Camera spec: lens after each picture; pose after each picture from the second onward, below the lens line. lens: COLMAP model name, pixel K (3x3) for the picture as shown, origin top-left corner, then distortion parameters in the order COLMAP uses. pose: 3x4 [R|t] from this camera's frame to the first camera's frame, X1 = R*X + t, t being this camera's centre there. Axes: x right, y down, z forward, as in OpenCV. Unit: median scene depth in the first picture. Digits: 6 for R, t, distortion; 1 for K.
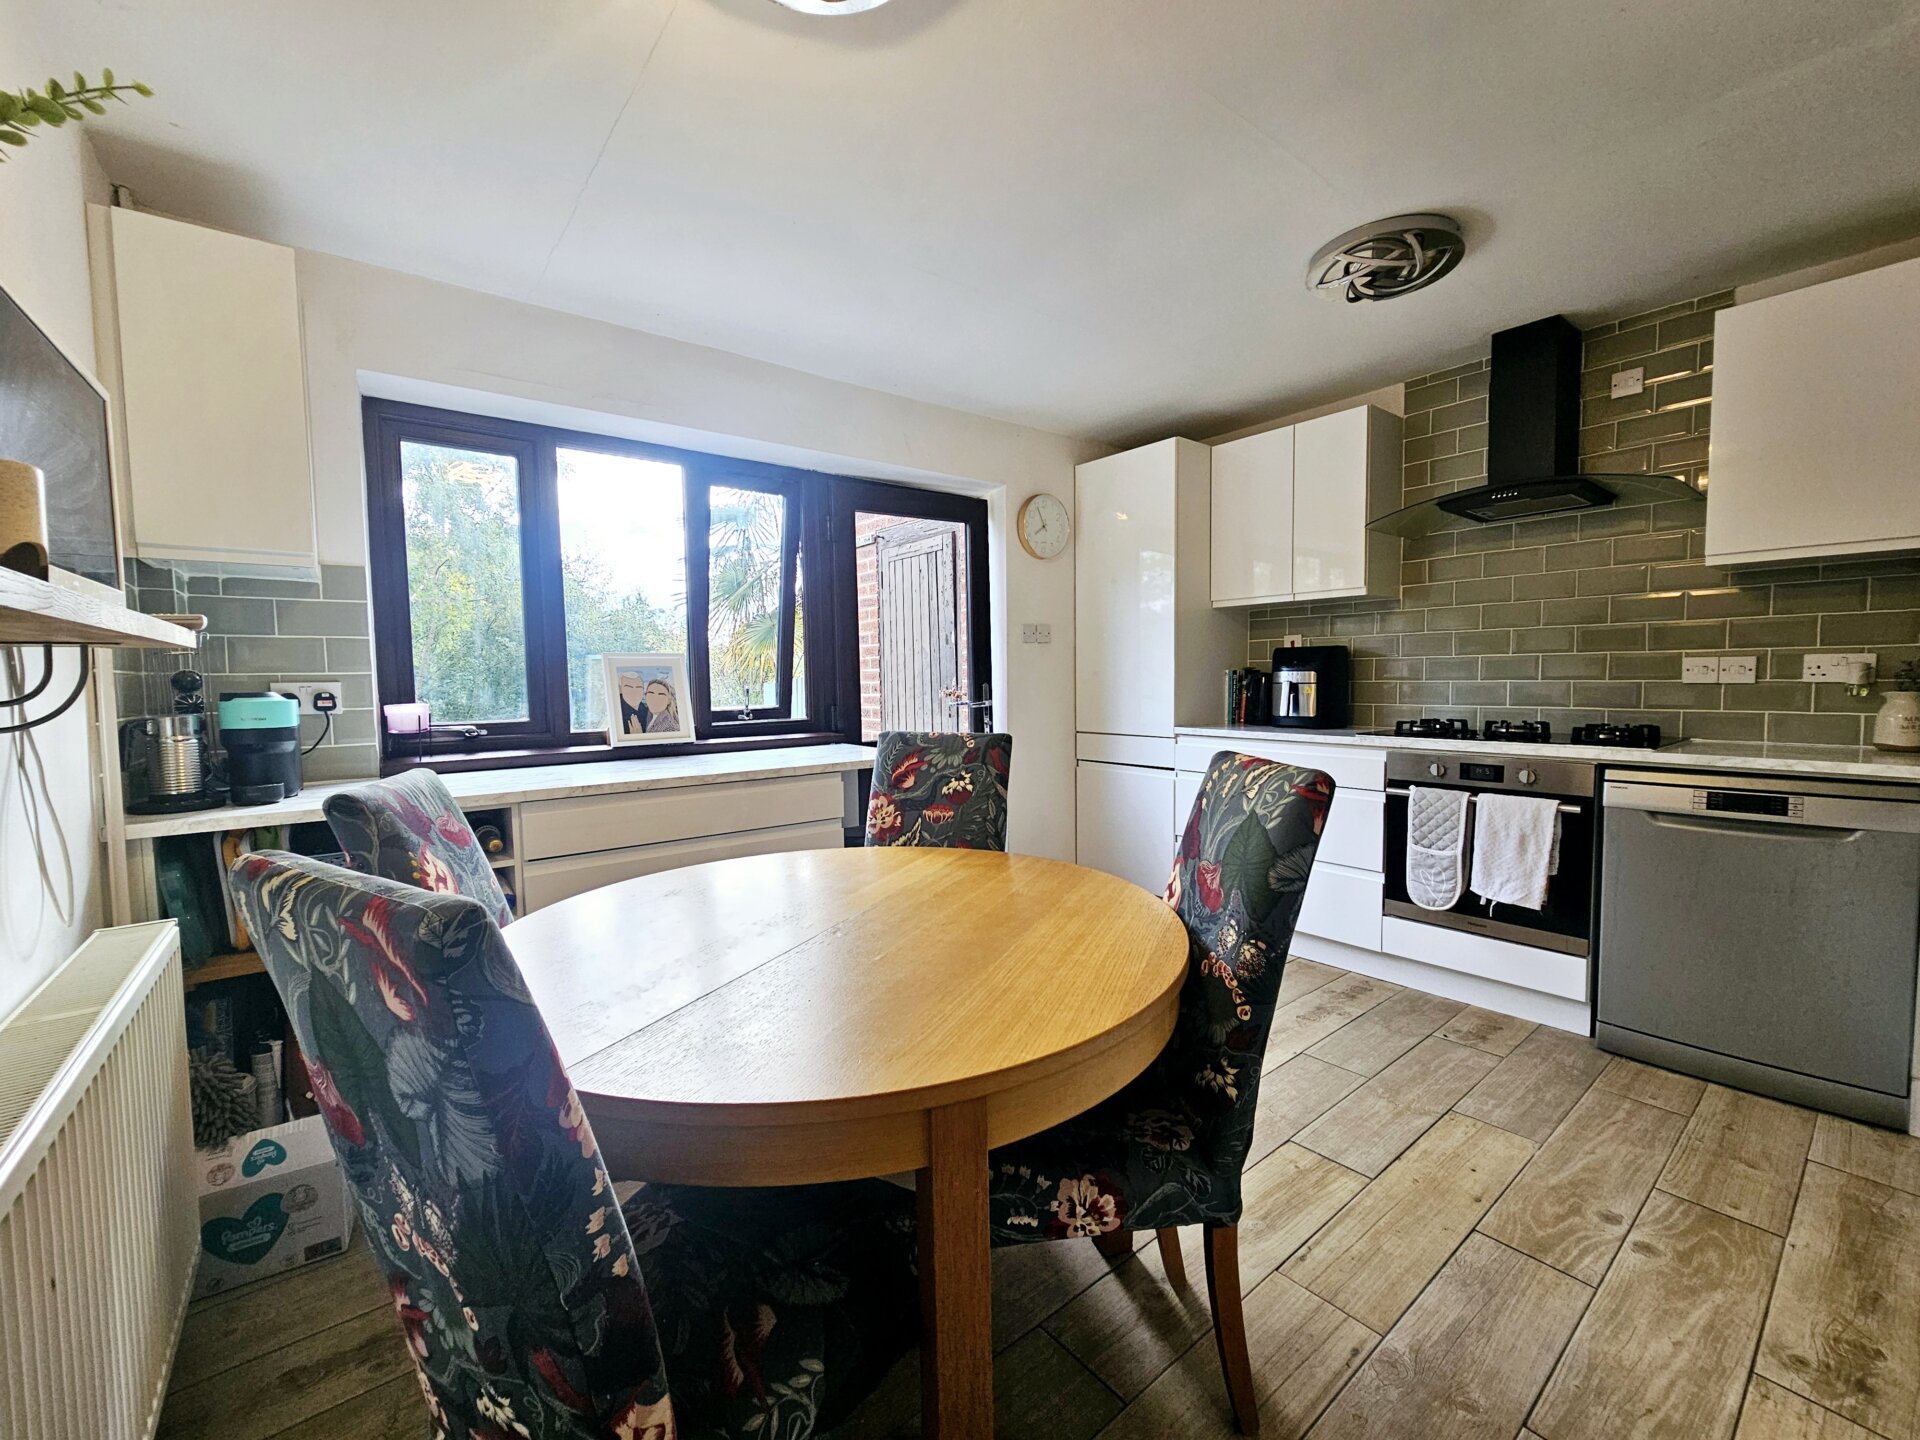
lens RADIAL K [[782.0, 0, 965.6], [0, 782.0, 718.5], [0, 0, 1]] dist [-0.001190, -0.000025]
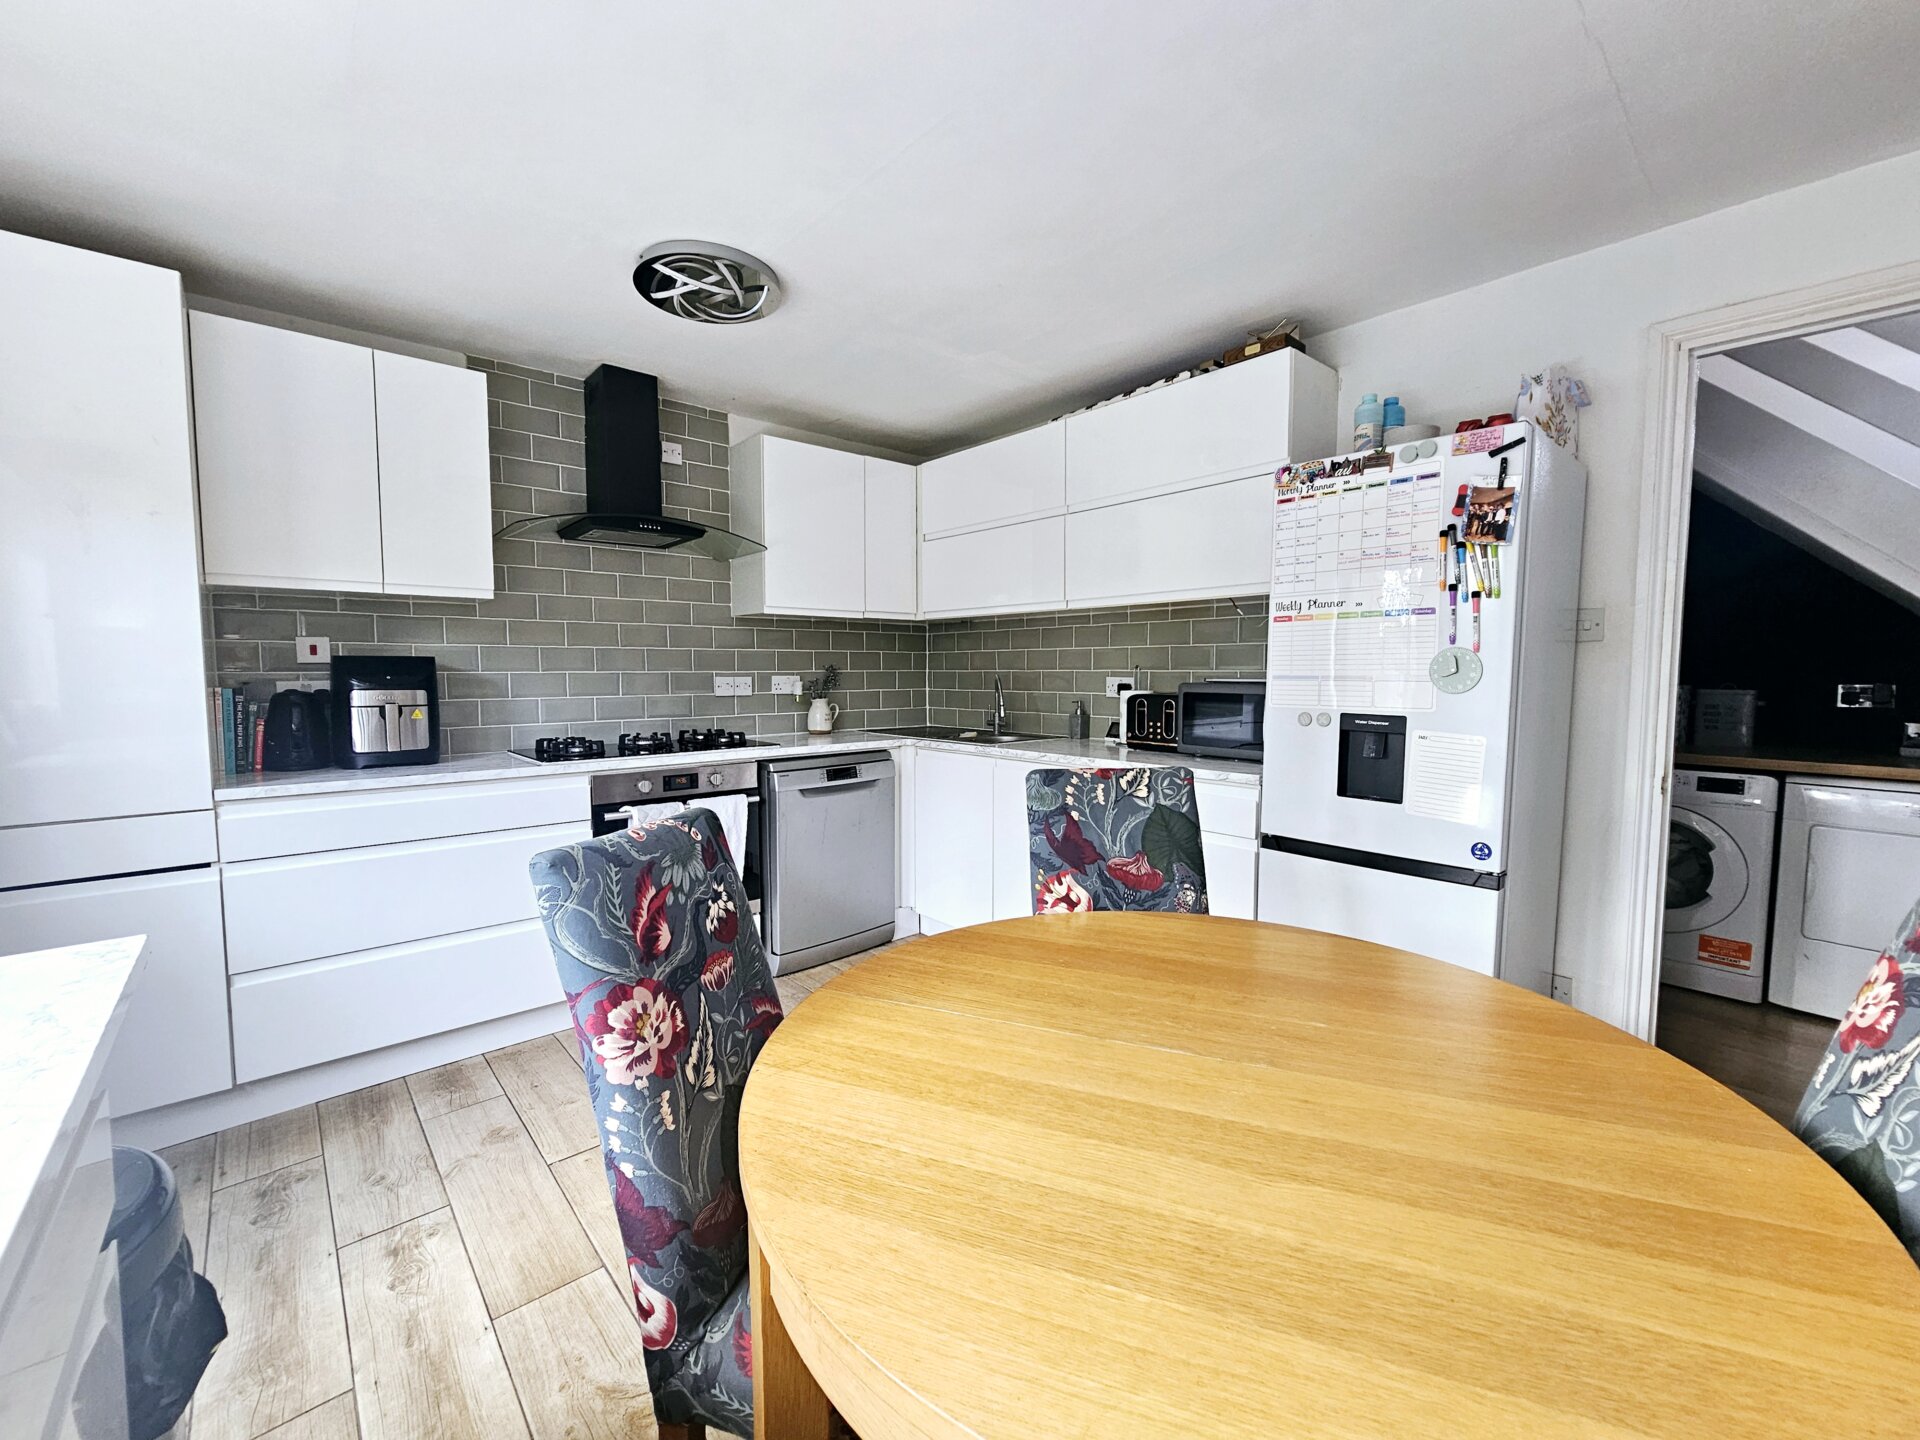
lens RADIAL K [[782.0, 0, 965.5], [0, 782.0, 720.1], [0, 0, 1]] dist [-0.001190, -0.000025]
pose [[-0.047710, -0.053554, 0.997425, -0.468891], [0.056142, 0.996839, 0.056208, -0.059381], [-0.997282, 0.058679, -0.044553, 0.684031]]
